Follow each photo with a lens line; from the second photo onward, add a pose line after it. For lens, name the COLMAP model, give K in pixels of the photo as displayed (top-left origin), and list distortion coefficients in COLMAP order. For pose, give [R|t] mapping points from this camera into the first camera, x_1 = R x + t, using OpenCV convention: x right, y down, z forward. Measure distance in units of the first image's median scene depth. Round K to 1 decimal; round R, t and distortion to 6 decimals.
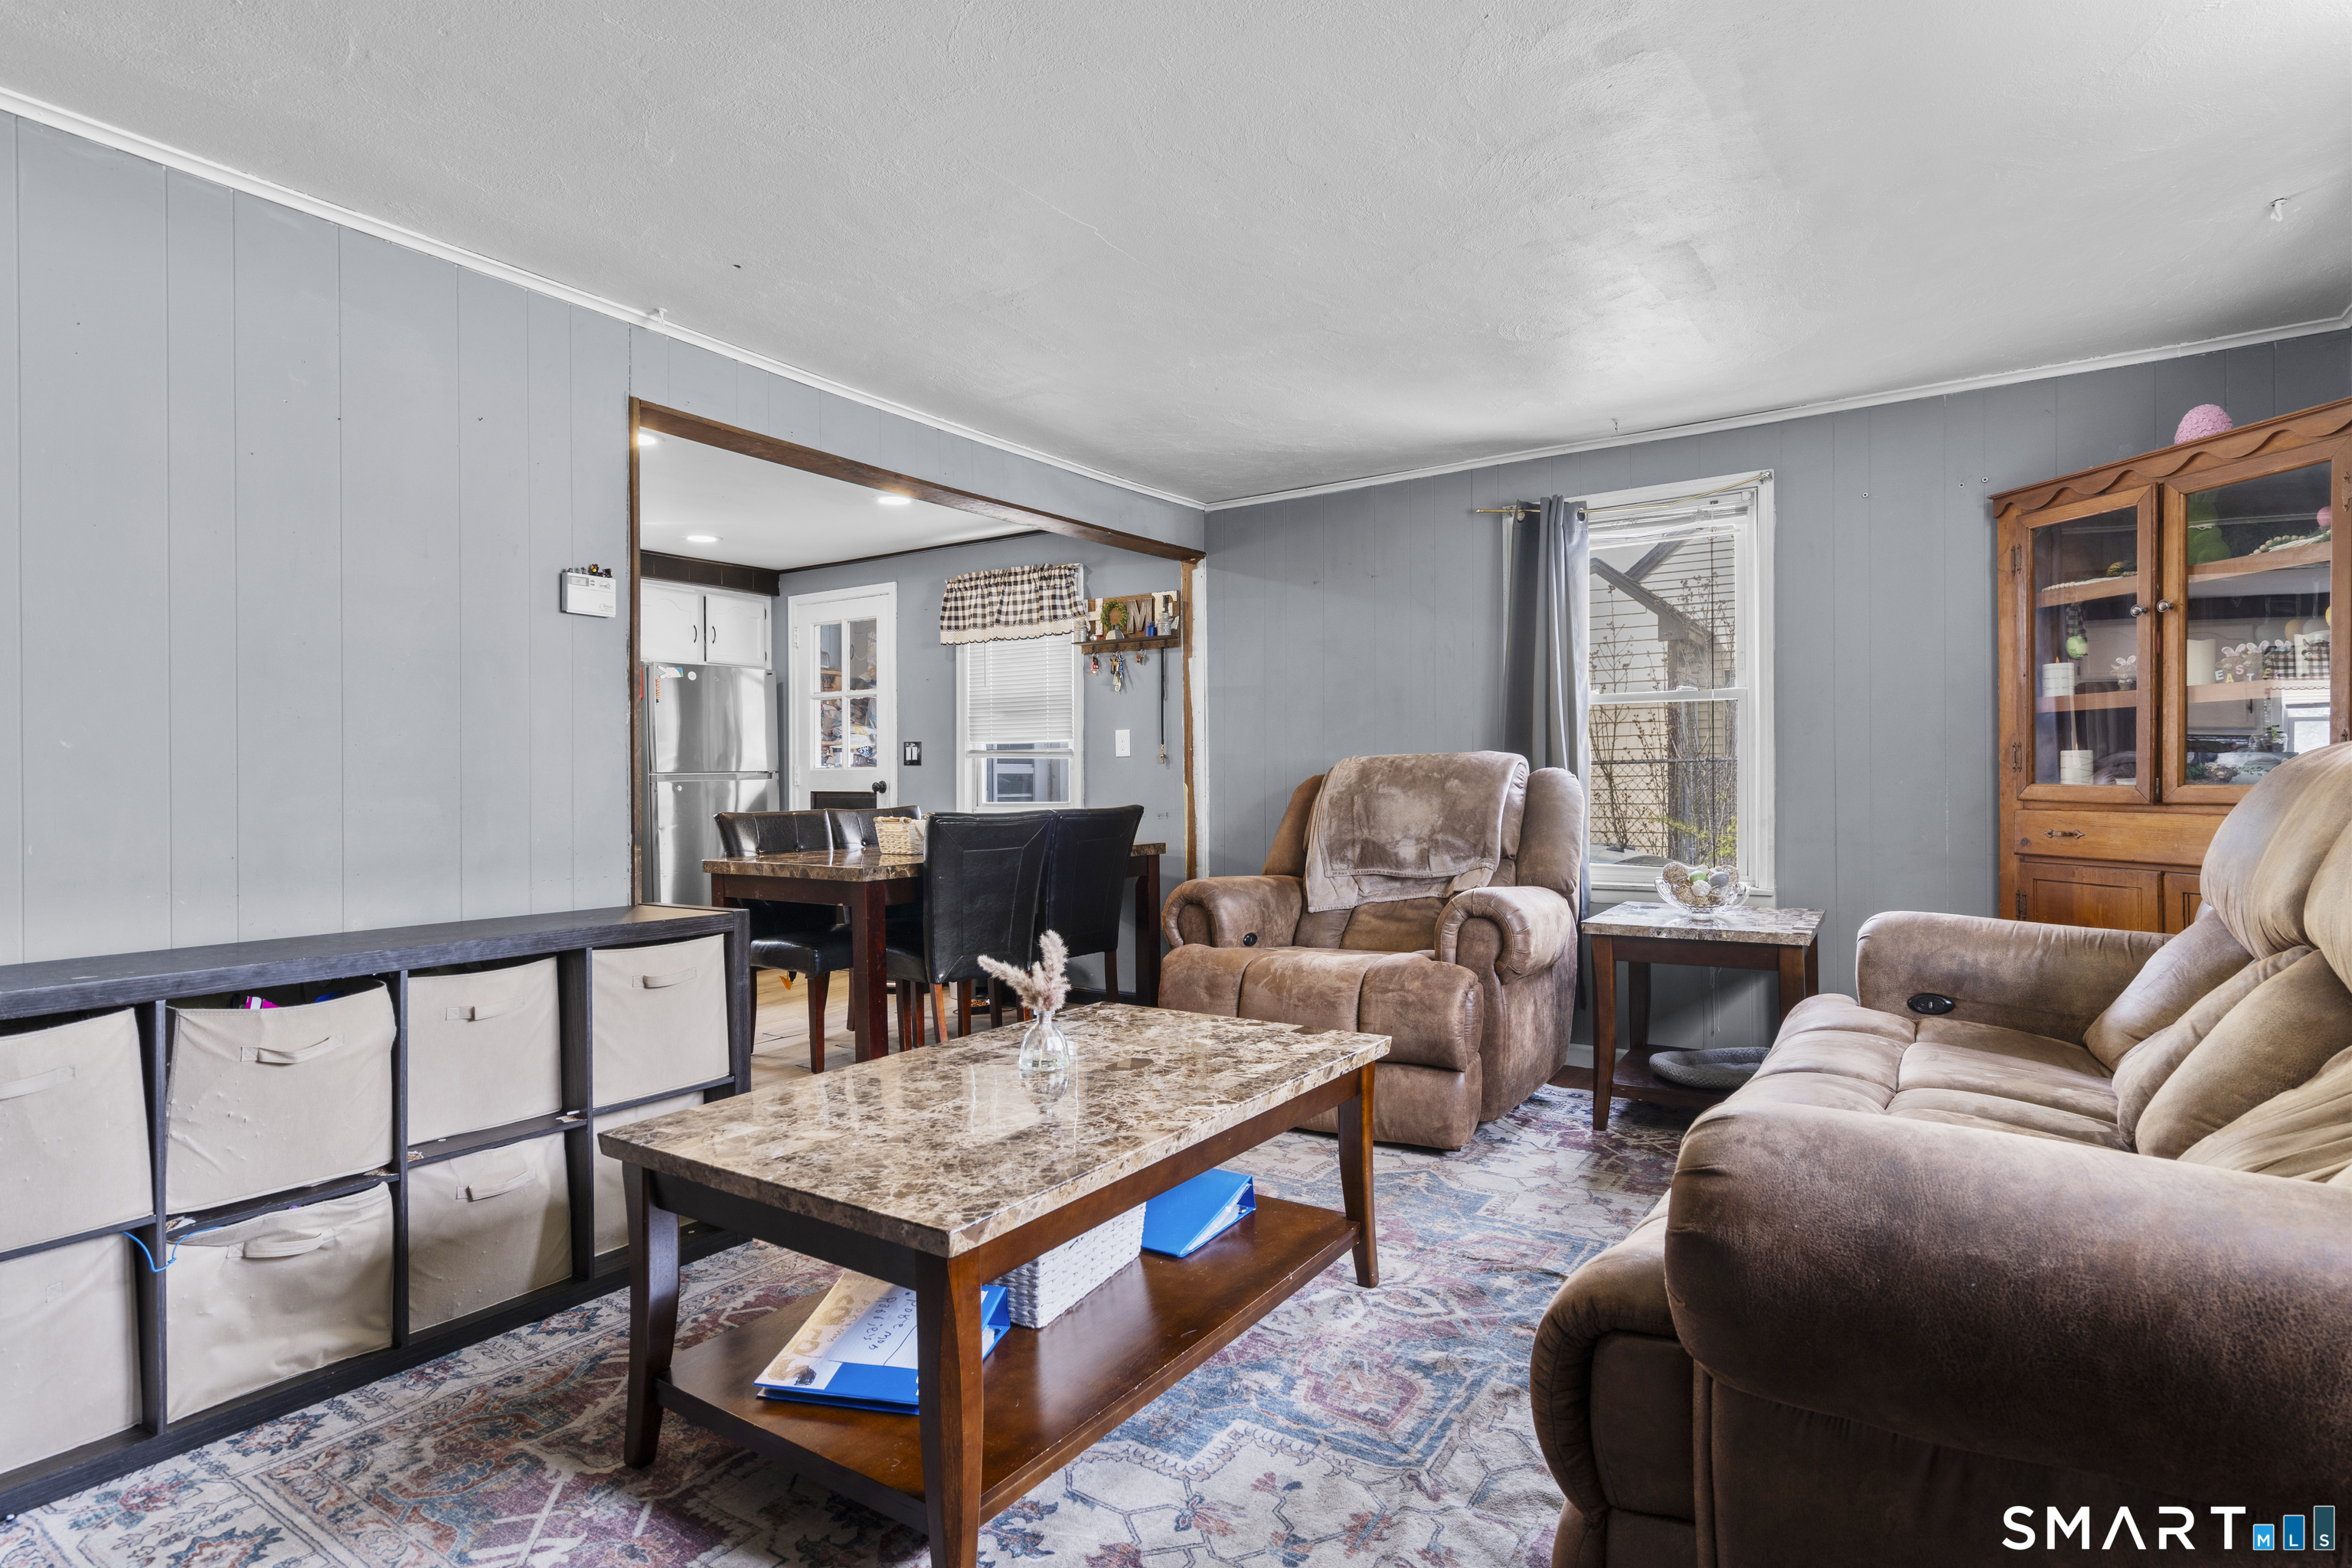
lens RADIAL K [[1215.9, 0, 1181.8], [0, 1215.9, 782.0], [0, 0, 1]] dist [0.002068, 0.000099]
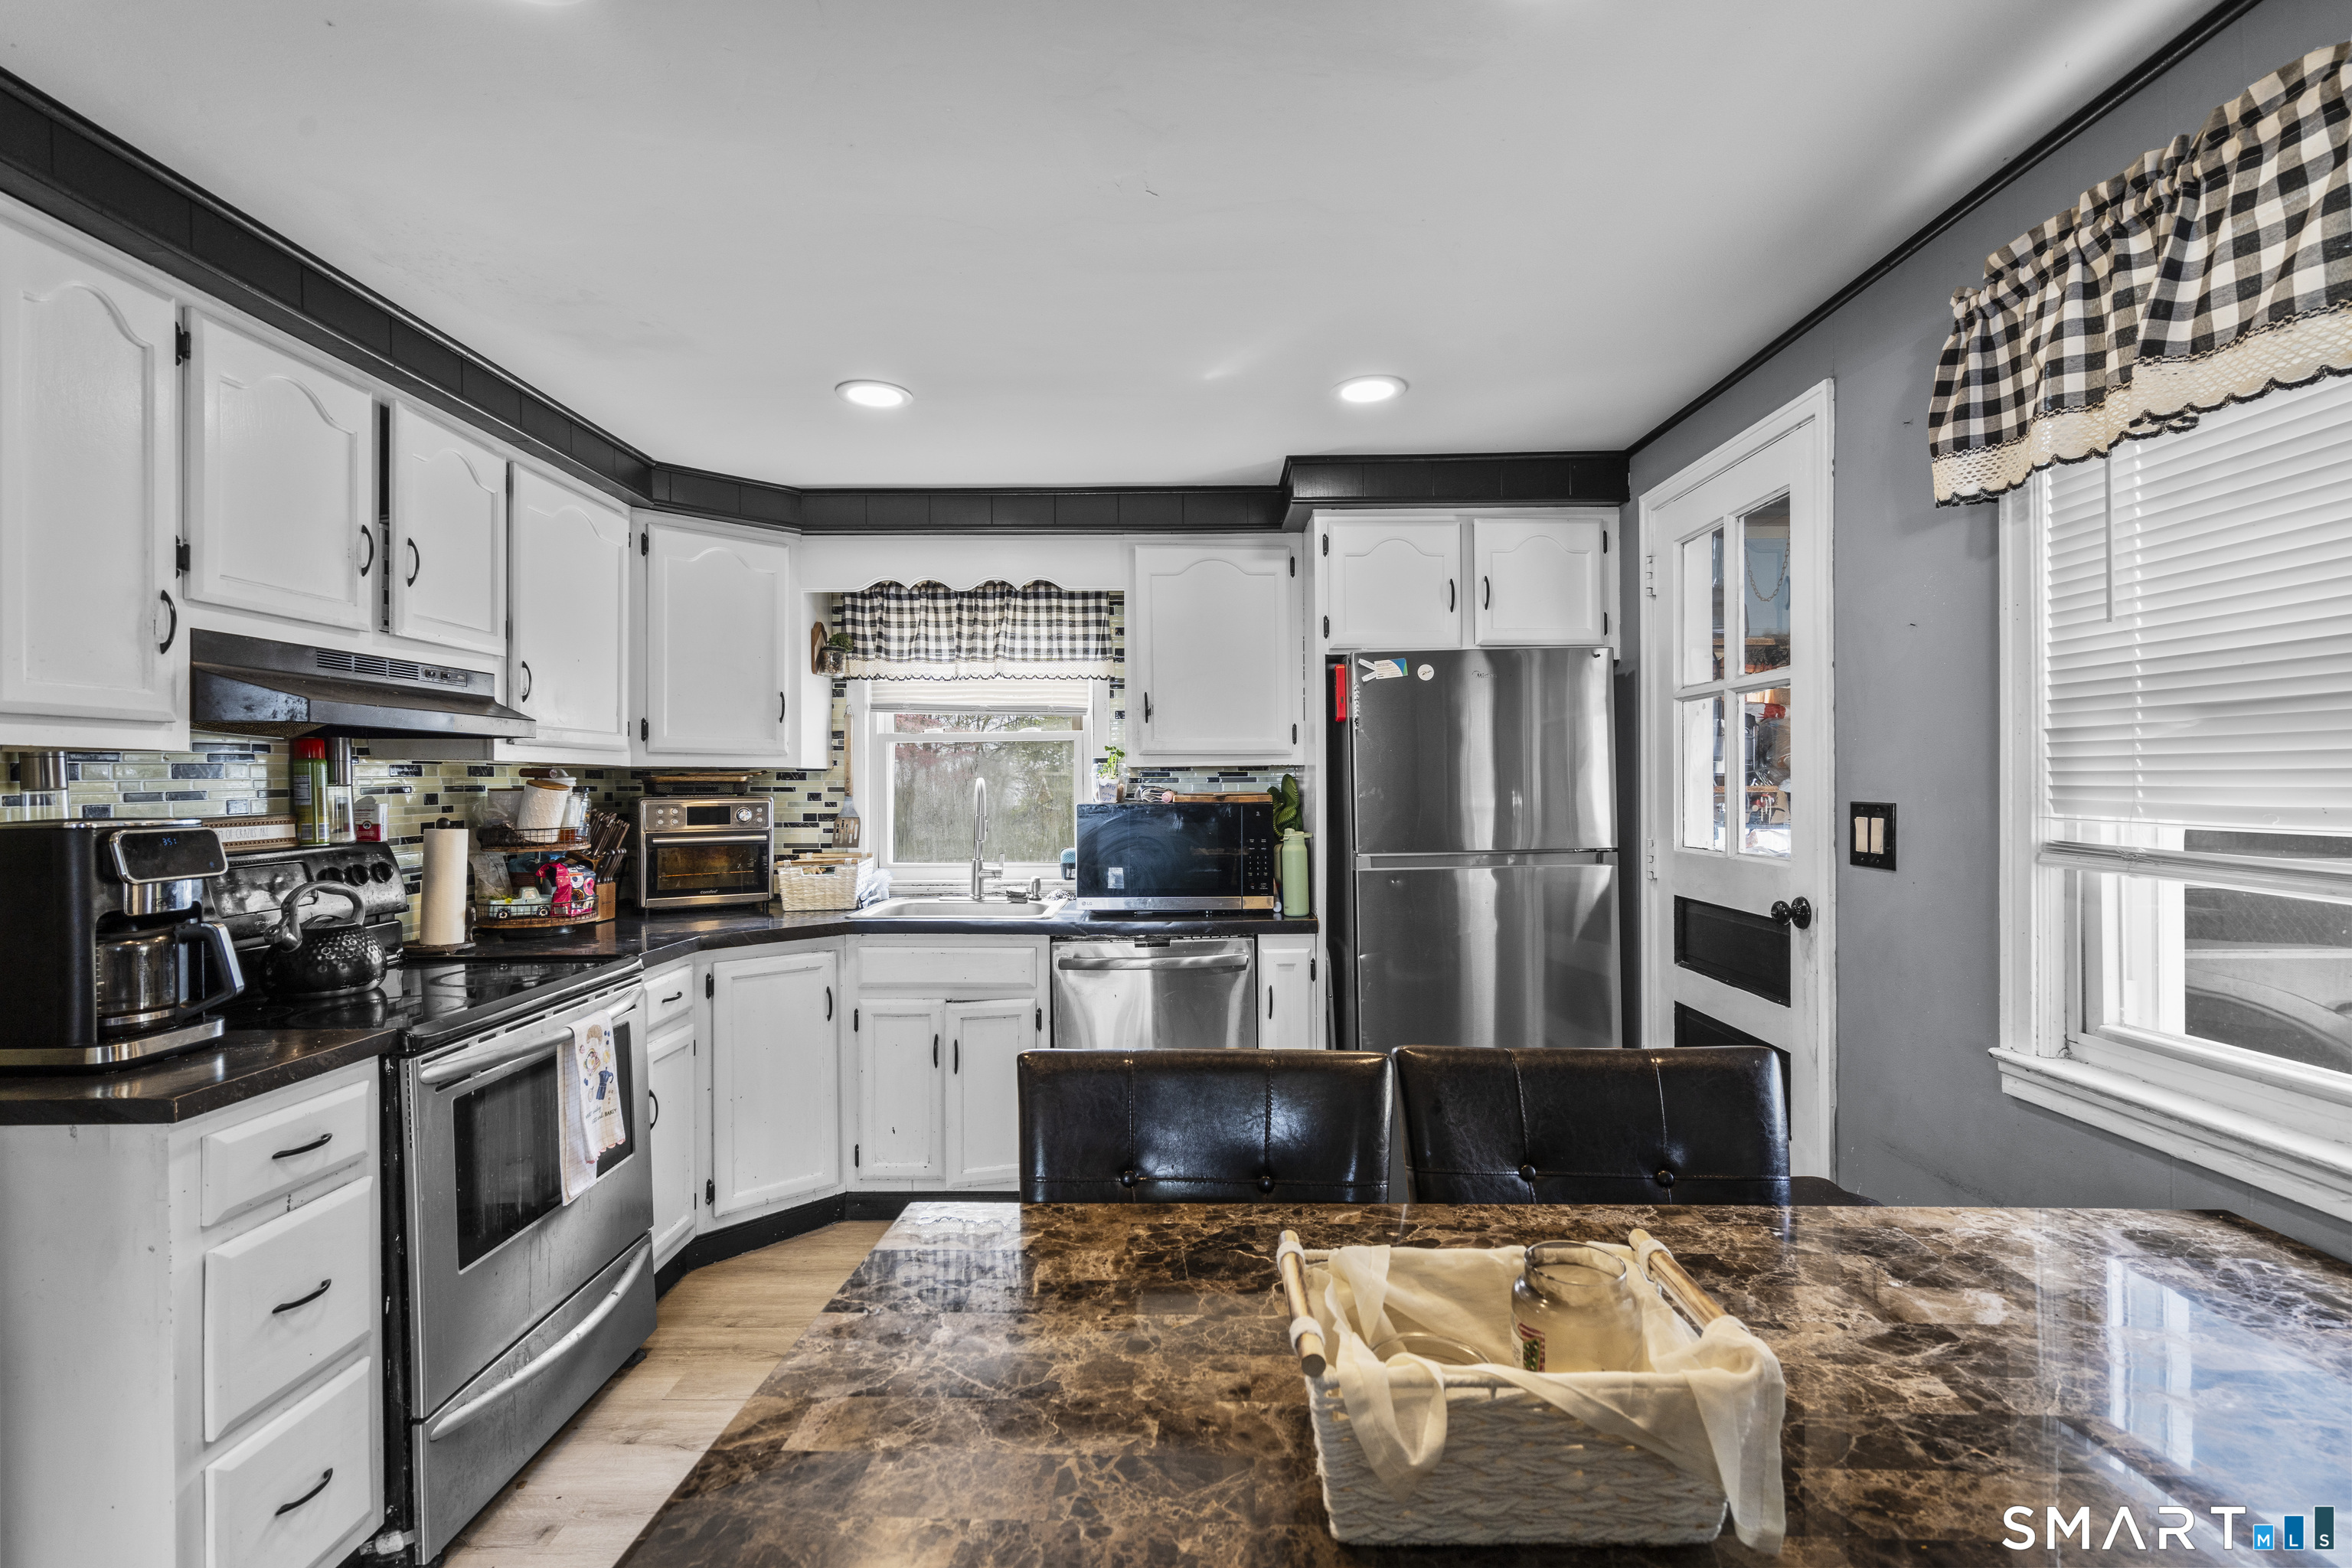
lens RADIAL K [[1052.4, 0, 1186.1], [0, 1052.4, 779.4], [0, 0, 1]] dist [-0.004347, -0.000241]
pose [[0.564709, -0.001989, -0.825287, -0.079035], [0.004922, 0.999987, 0.000958, -0.041134], [0.825275, -0.004603, 0.564712, 0.655233]]
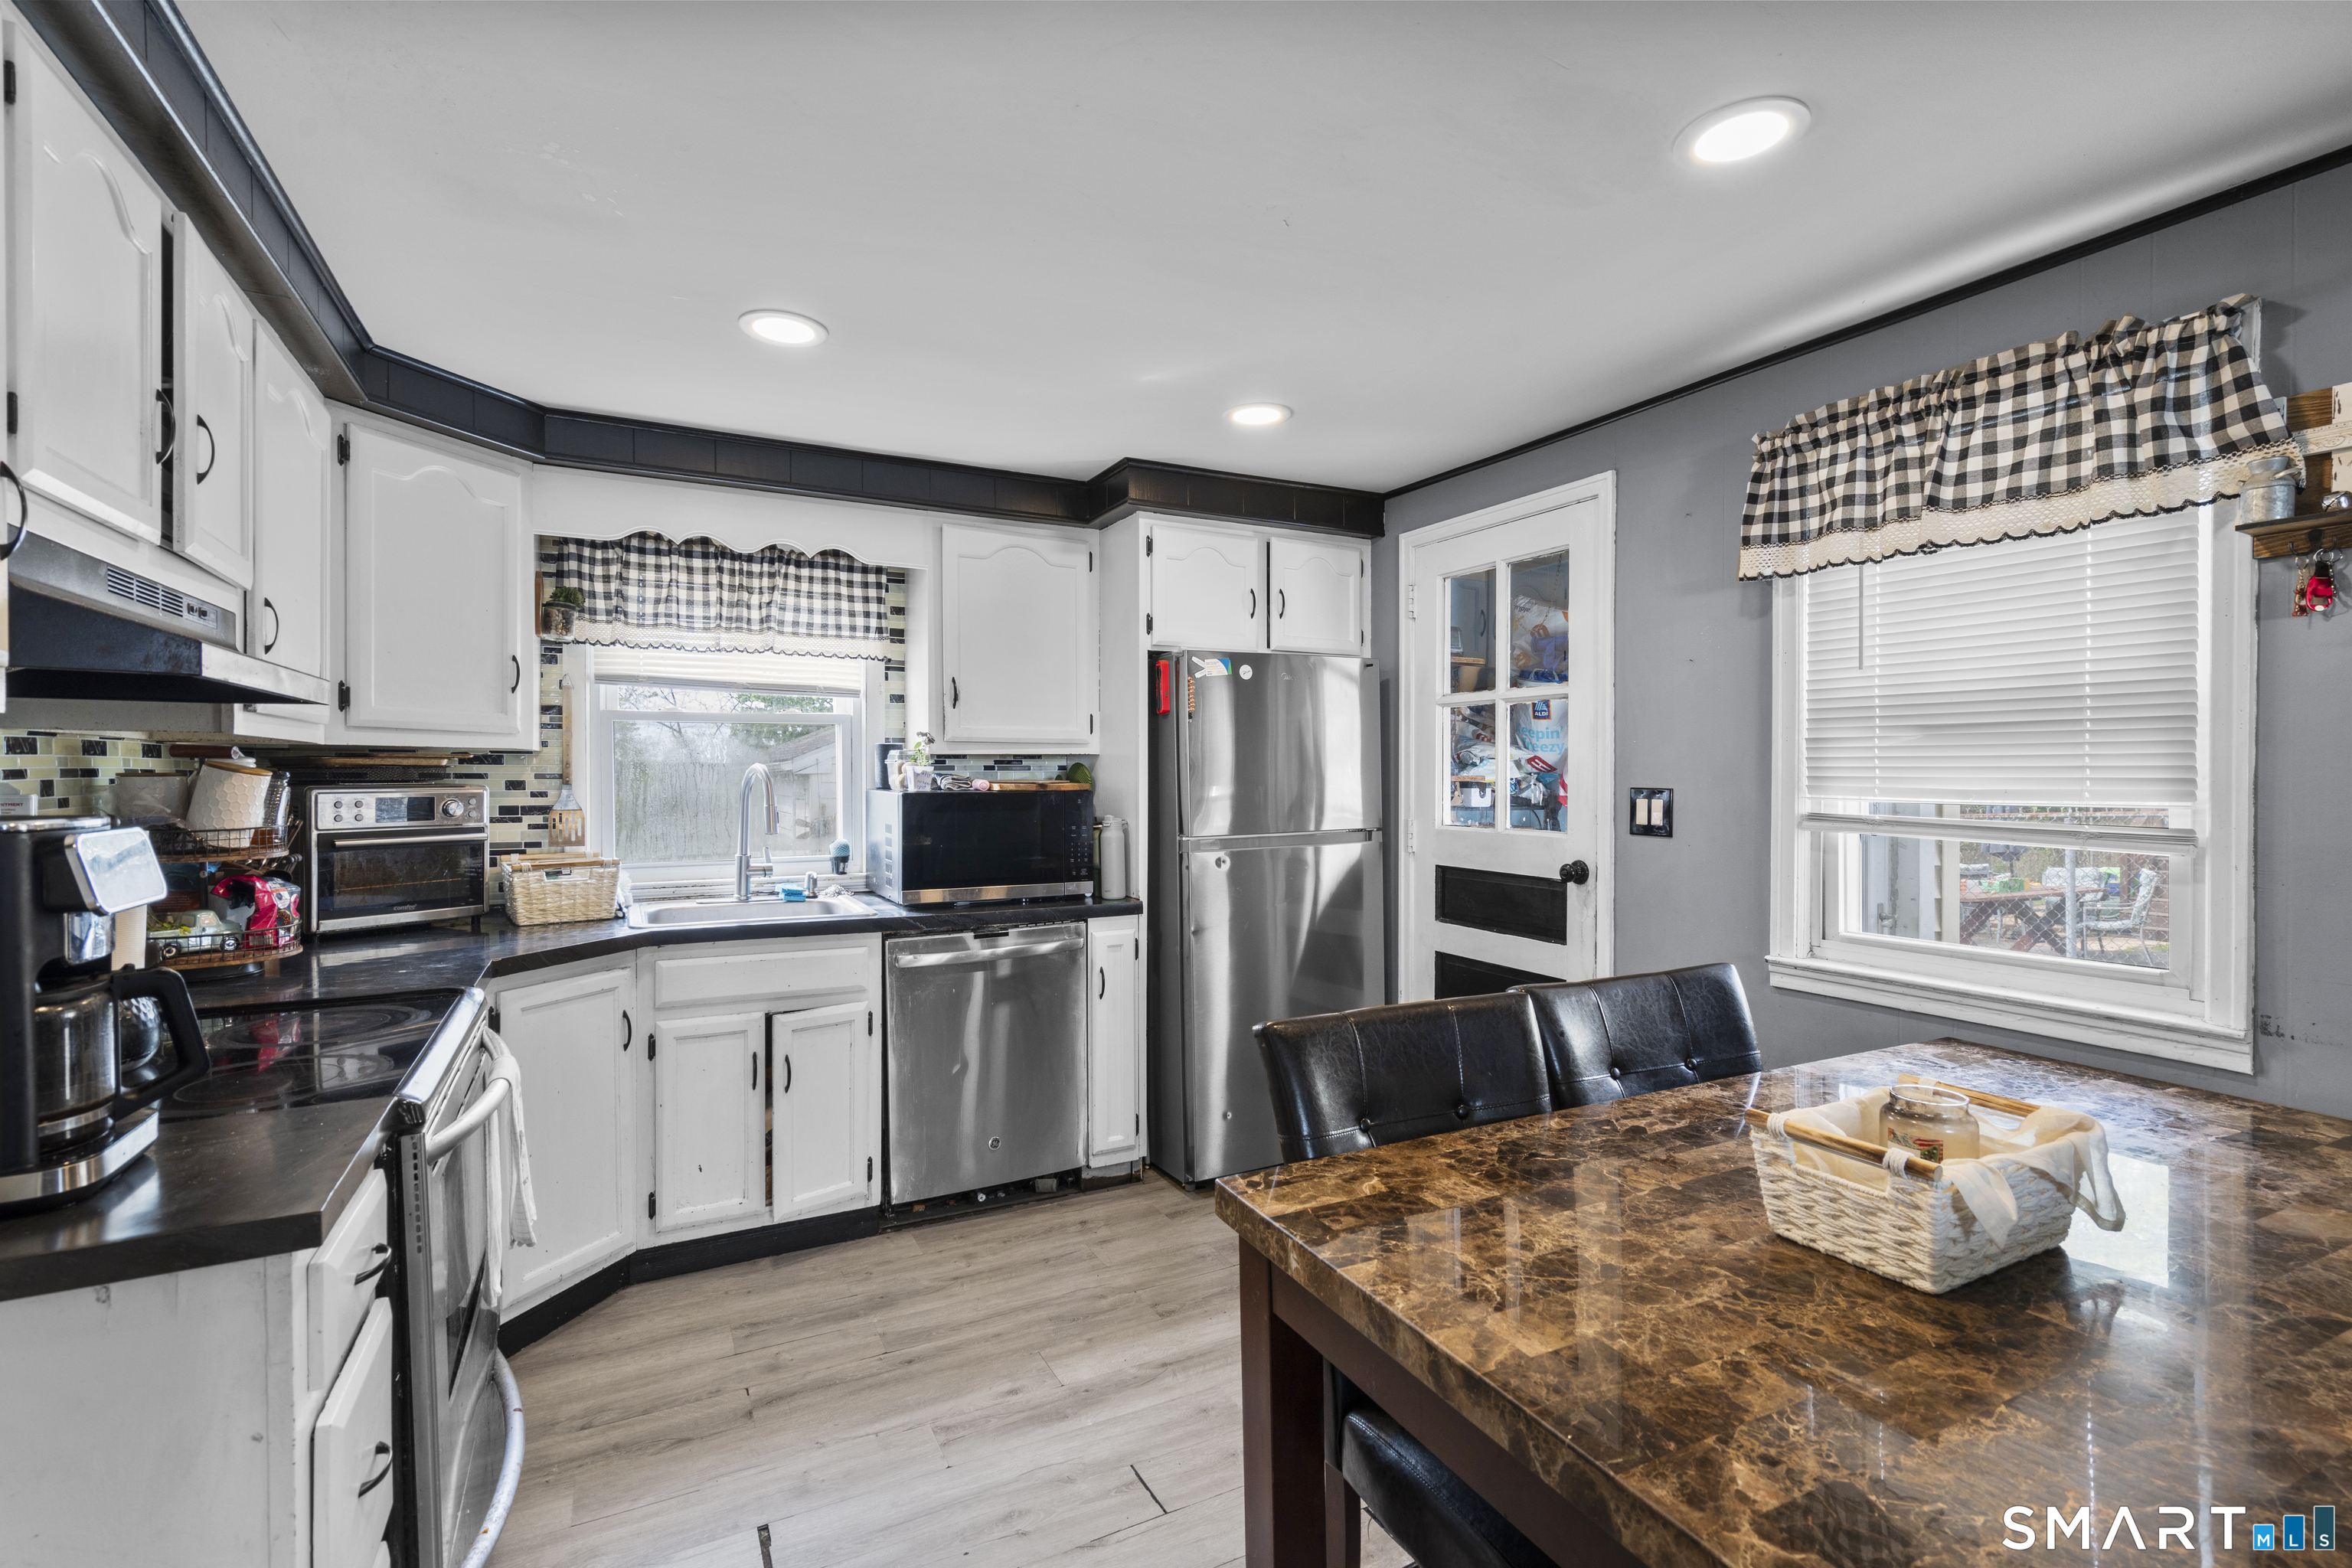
lens RADIAL K [[1052.4, 0, 1184.5], [0, 1052.4, 778.8], [0, 0, 1]] dist [-0.004347, -0.000241]
pose [[0.885618, 0.007557, -0.464353, -0.191064], [-0.002773, 0.999936, 0.010986, -0.040862], [0.464406, -0.008441, 0.885582, 0.533556]]
